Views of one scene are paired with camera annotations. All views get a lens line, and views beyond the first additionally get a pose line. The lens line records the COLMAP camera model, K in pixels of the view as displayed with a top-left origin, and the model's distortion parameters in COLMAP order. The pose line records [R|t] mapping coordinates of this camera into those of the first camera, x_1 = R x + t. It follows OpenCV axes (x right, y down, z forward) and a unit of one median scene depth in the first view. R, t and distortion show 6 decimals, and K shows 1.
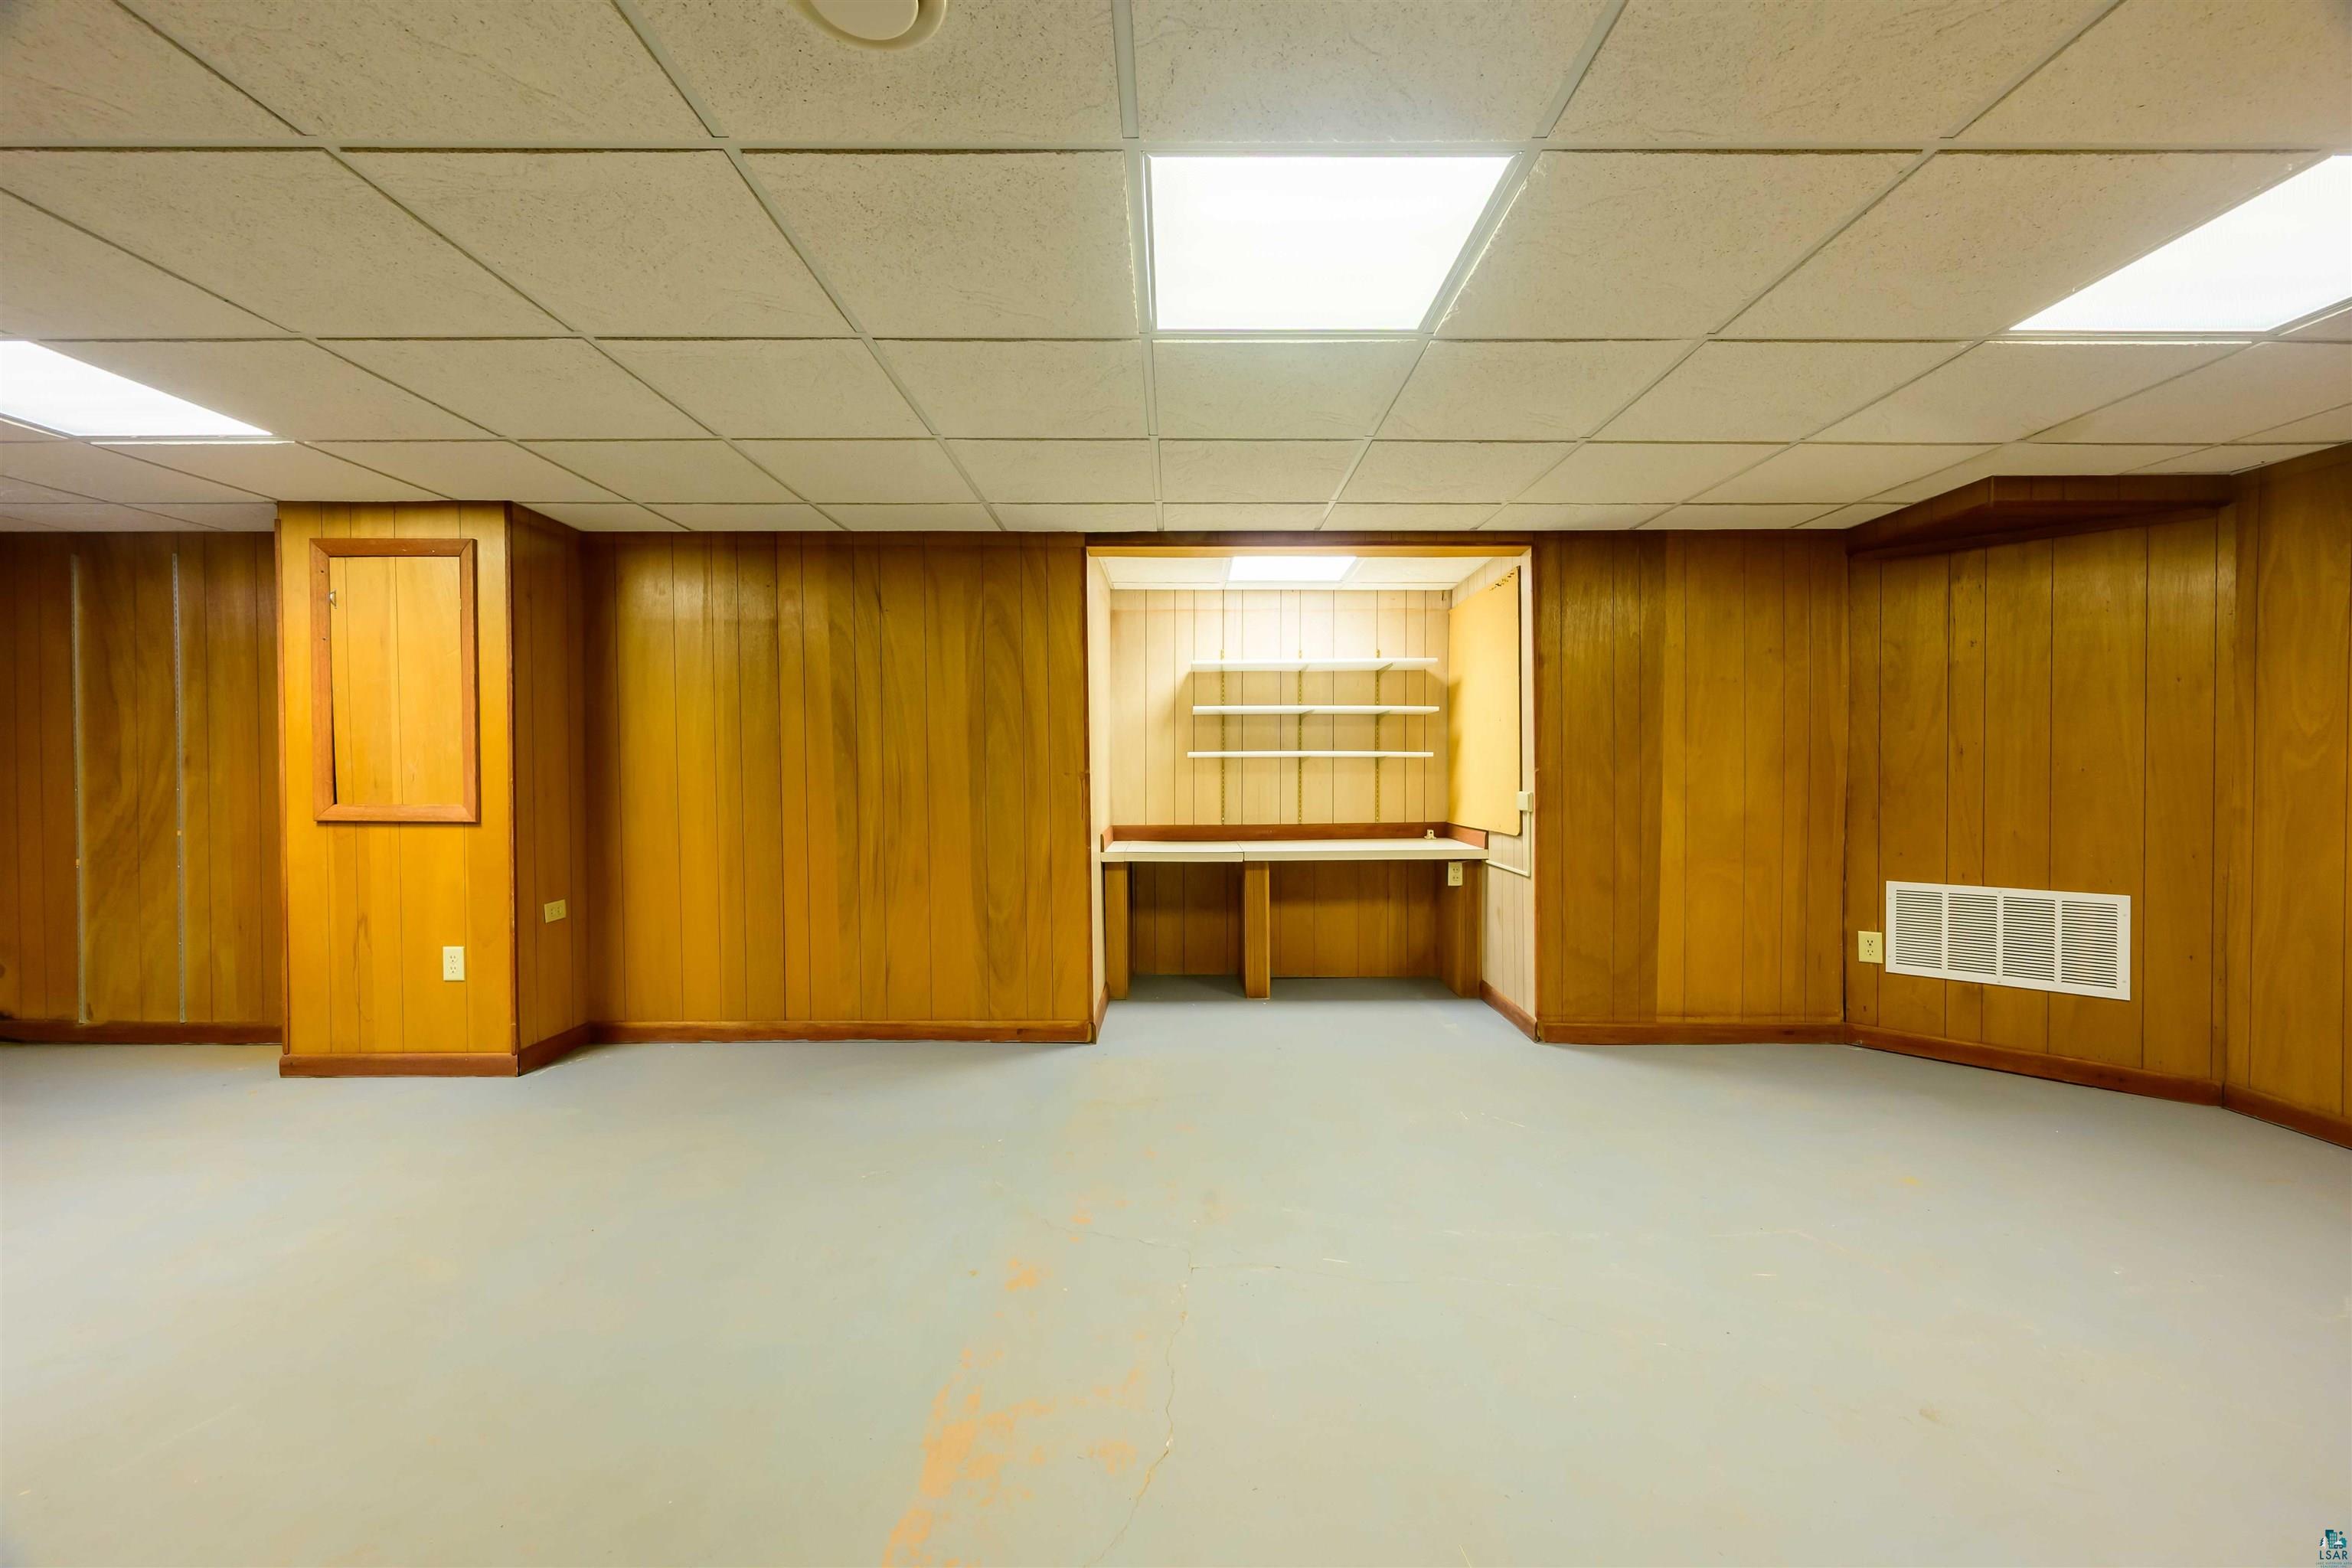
lens RADIAL K [[917.5, 0, 1169.9], [0, 917.5, 788.0], [0, 0, 1]] dist [-0.000972, 0.000028]
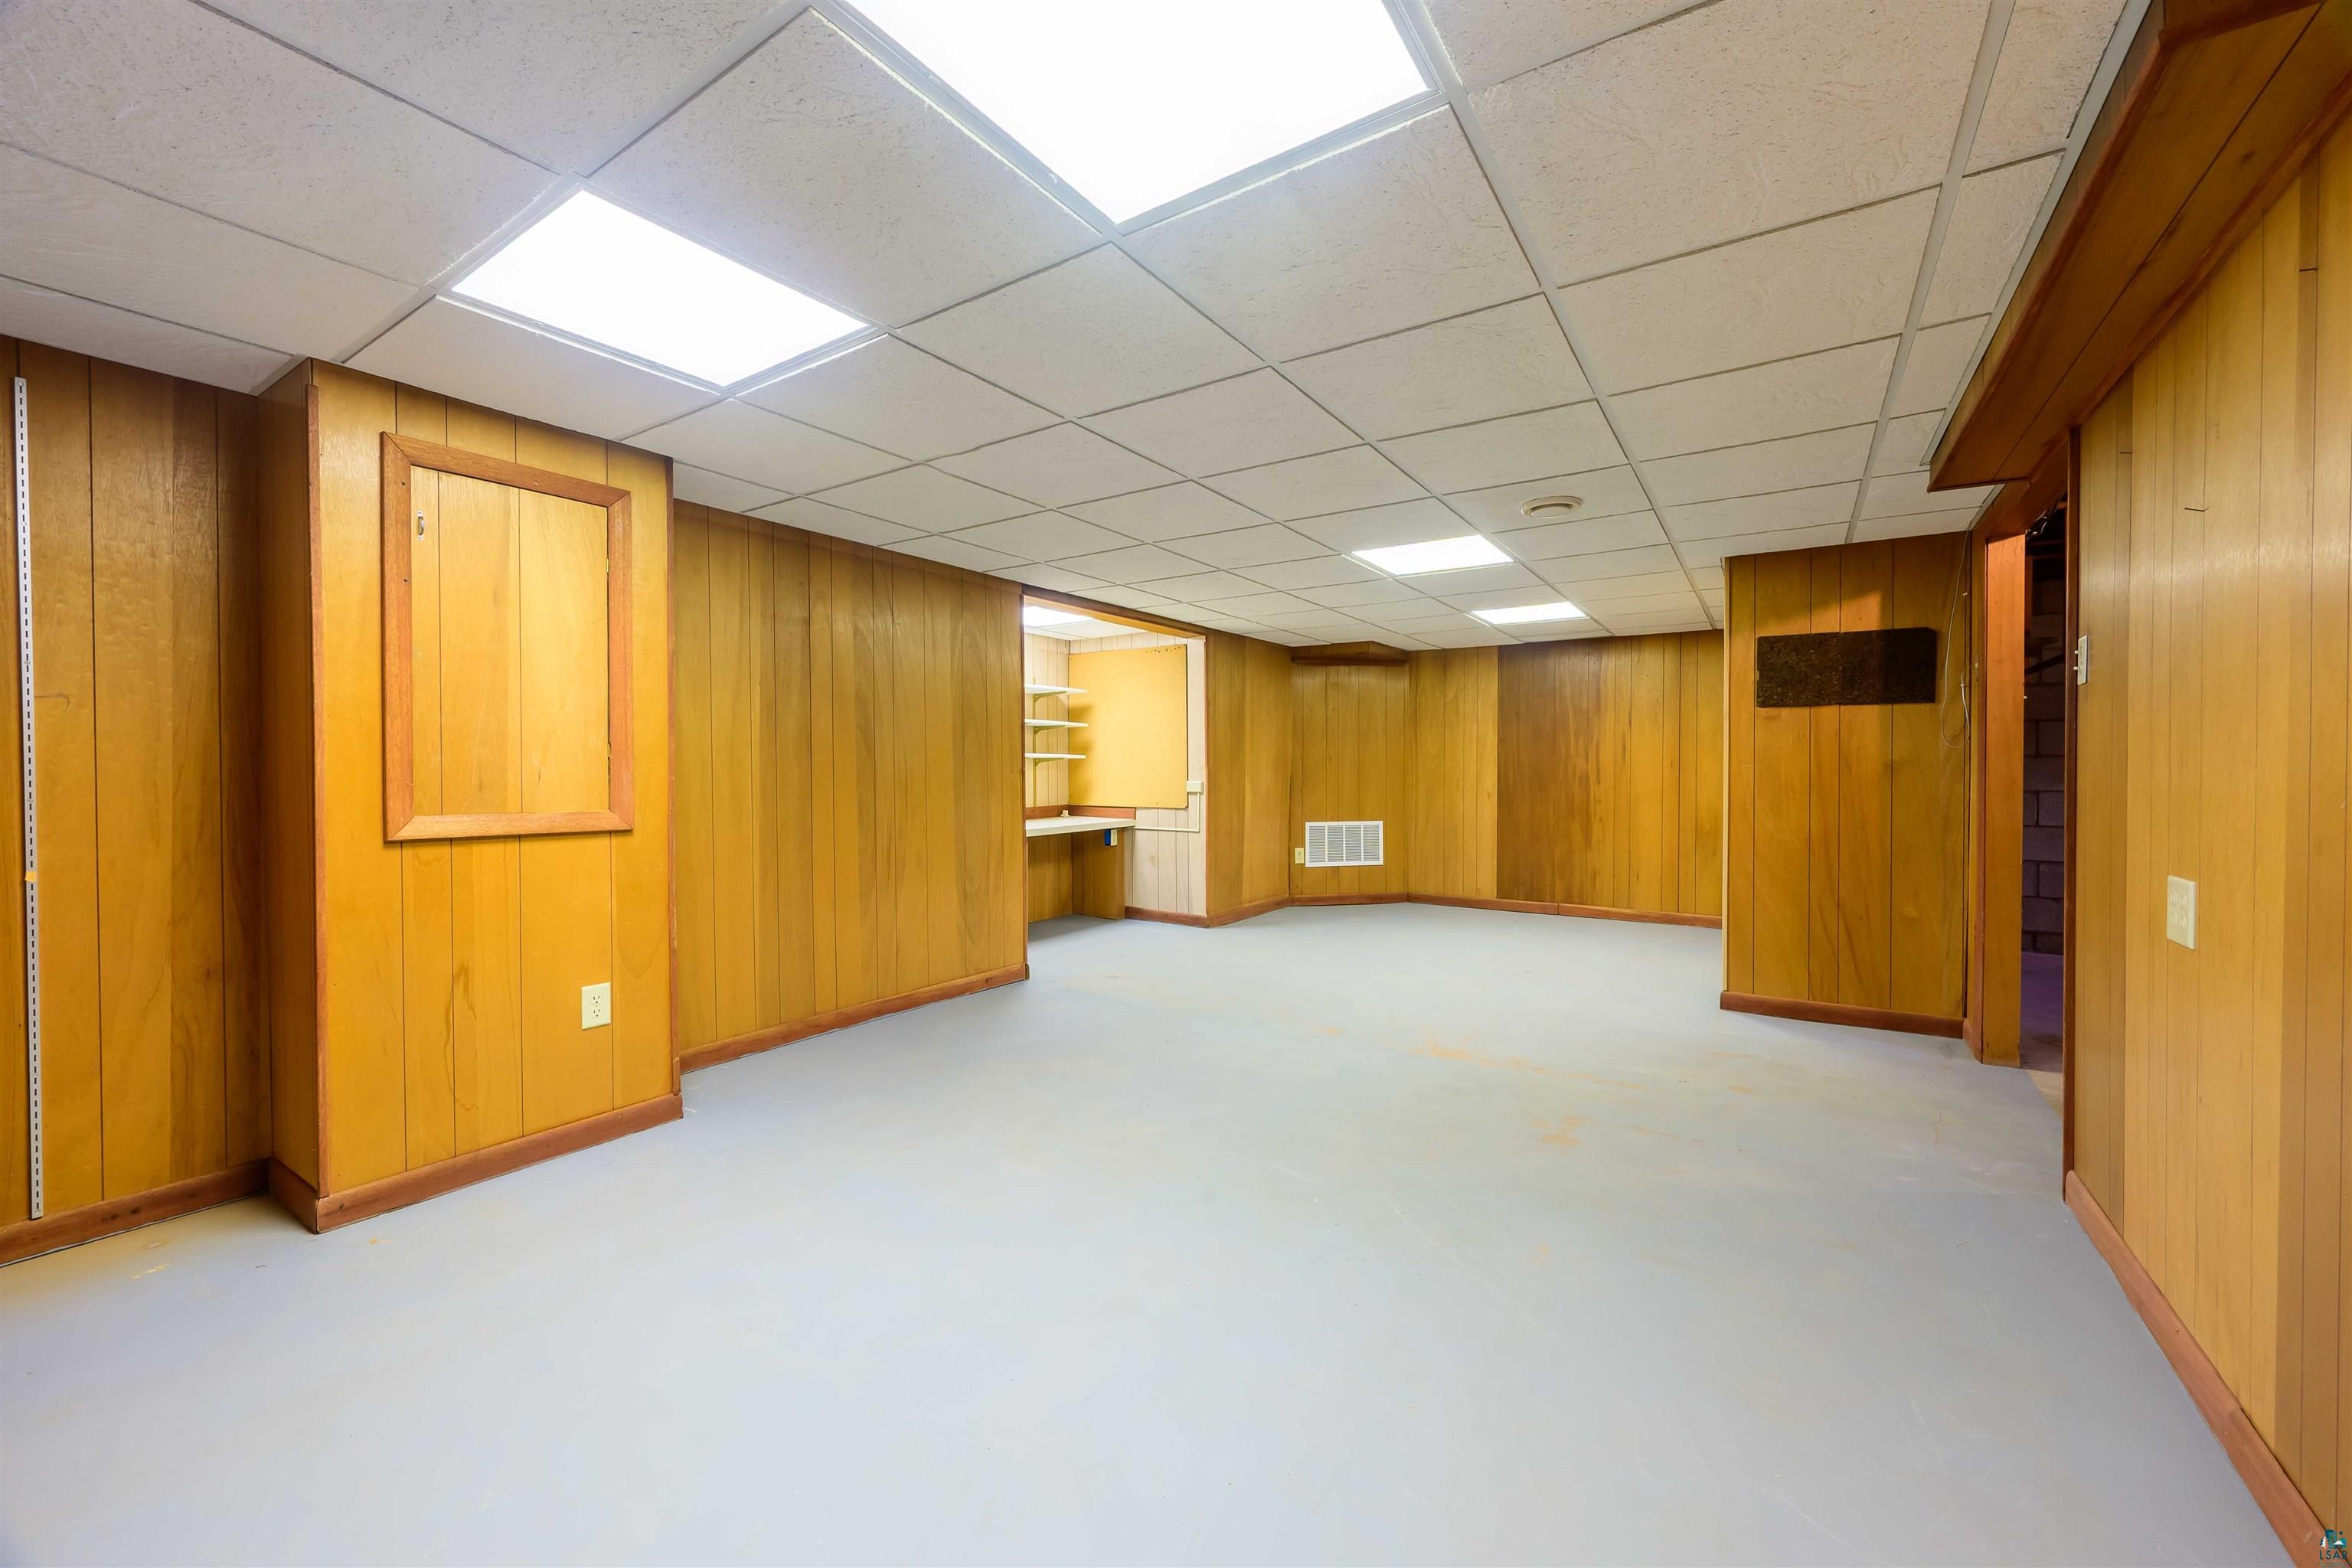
lens RADIAL K [[917.5, 0, 1162.1], [0, 917.5, 787.4], [0, 0, 1]] dist [-0.000972, 0.000028]
pose [[0.563361, -0.017486, 0.826026, -1.074846], [0.014539, 0.999831, 0.011249, -0.003503], [-0.826083, 0.005673, 0.563520, 0.116618]]
